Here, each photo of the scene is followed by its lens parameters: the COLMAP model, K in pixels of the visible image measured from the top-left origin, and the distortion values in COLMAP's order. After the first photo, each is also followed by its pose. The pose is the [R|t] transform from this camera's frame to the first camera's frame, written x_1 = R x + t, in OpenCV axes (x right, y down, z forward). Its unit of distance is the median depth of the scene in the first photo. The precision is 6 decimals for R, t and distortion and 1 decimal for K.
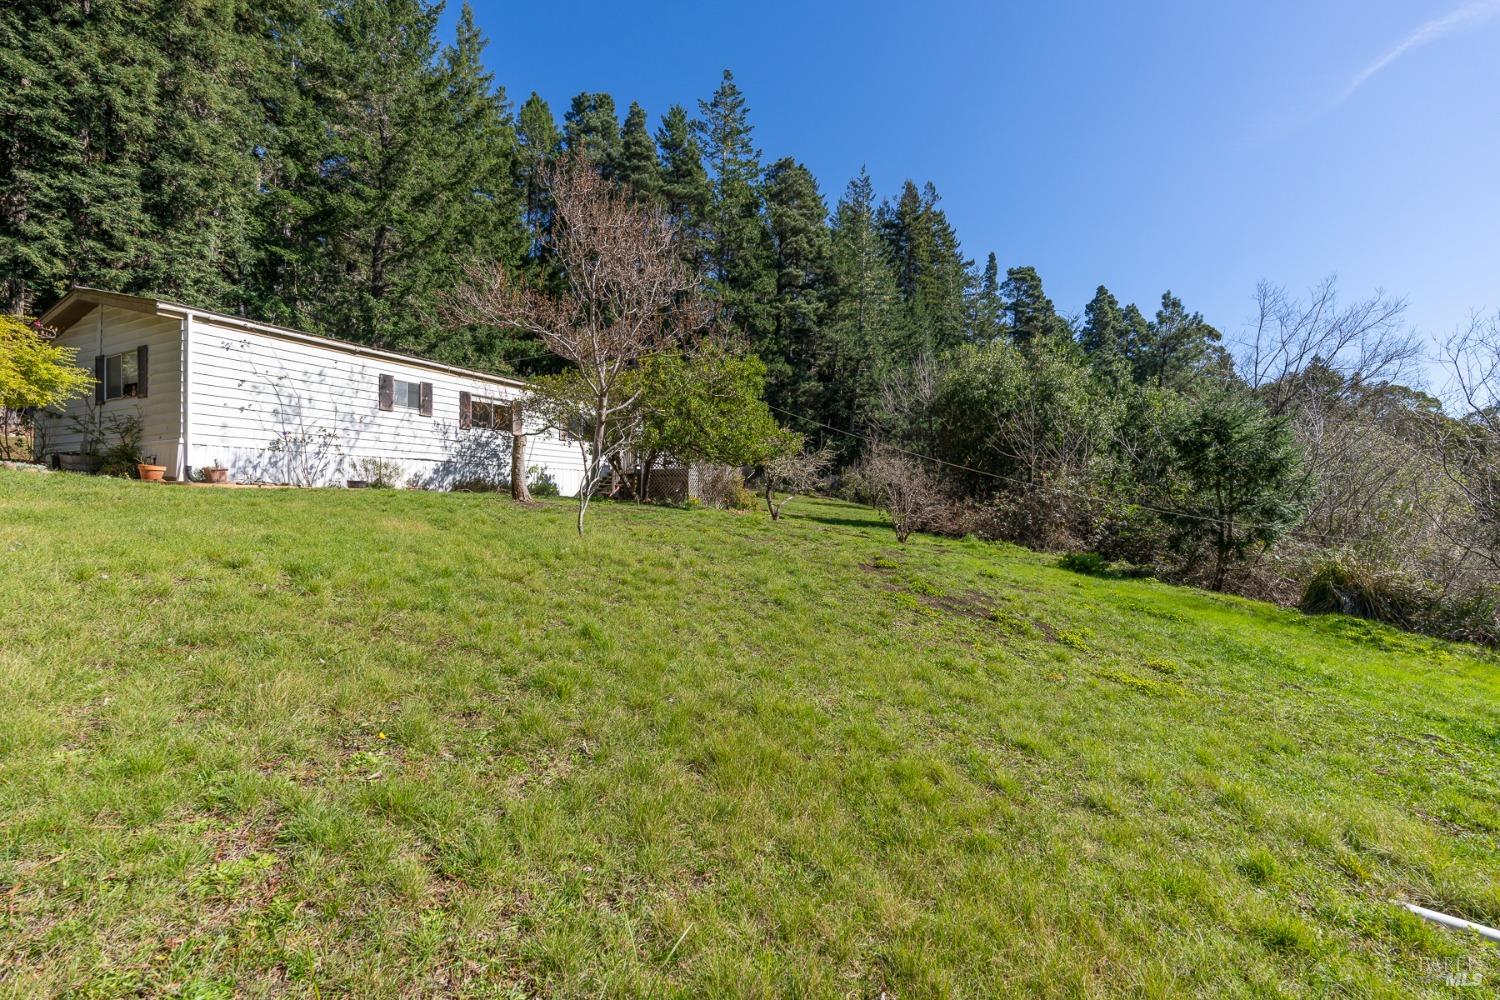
lens RADIAL K [[657.7, 0, 745.6], [0, 657.7, 505.5], [0, 0, 1]] dist [-0.002127, 0.000546]
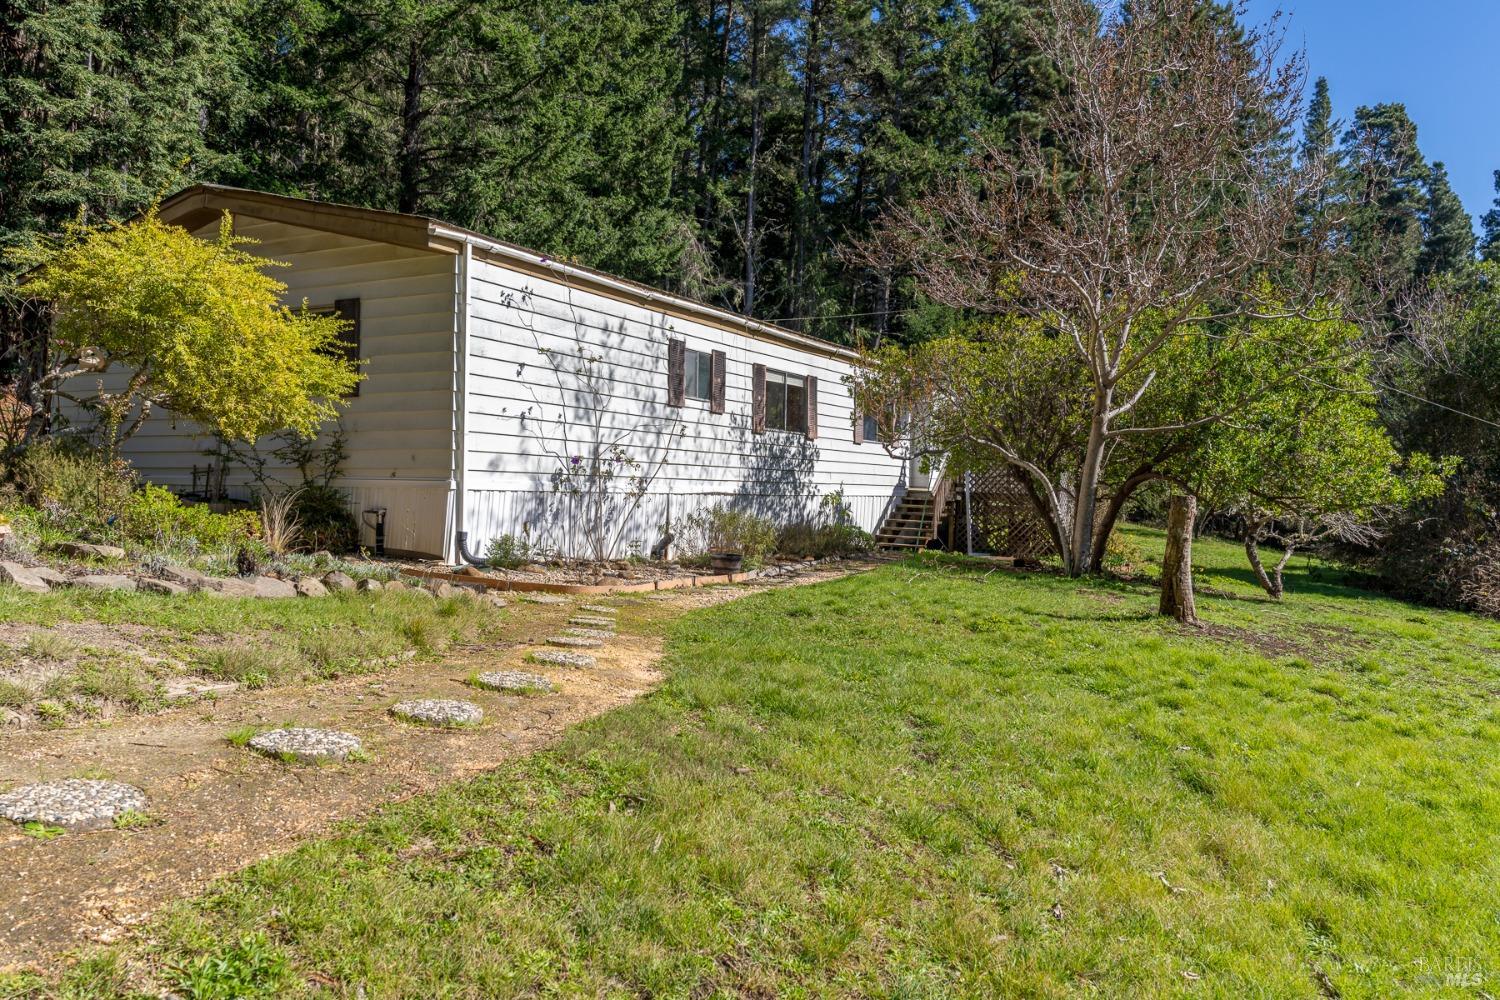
lens RADIAL K [[1098.2, 0, 751.0], [0, 1098.2, 520.7], [0, 0, 1]] dist [0.002681, -0.005419]
pose [[0.999442, 0.012742, -0.030885, -0.324482], [-0.012074, 0.999691, 0.021734, -0.050142], [0.031152, -0.021349, 0.999287, 0.067561]]
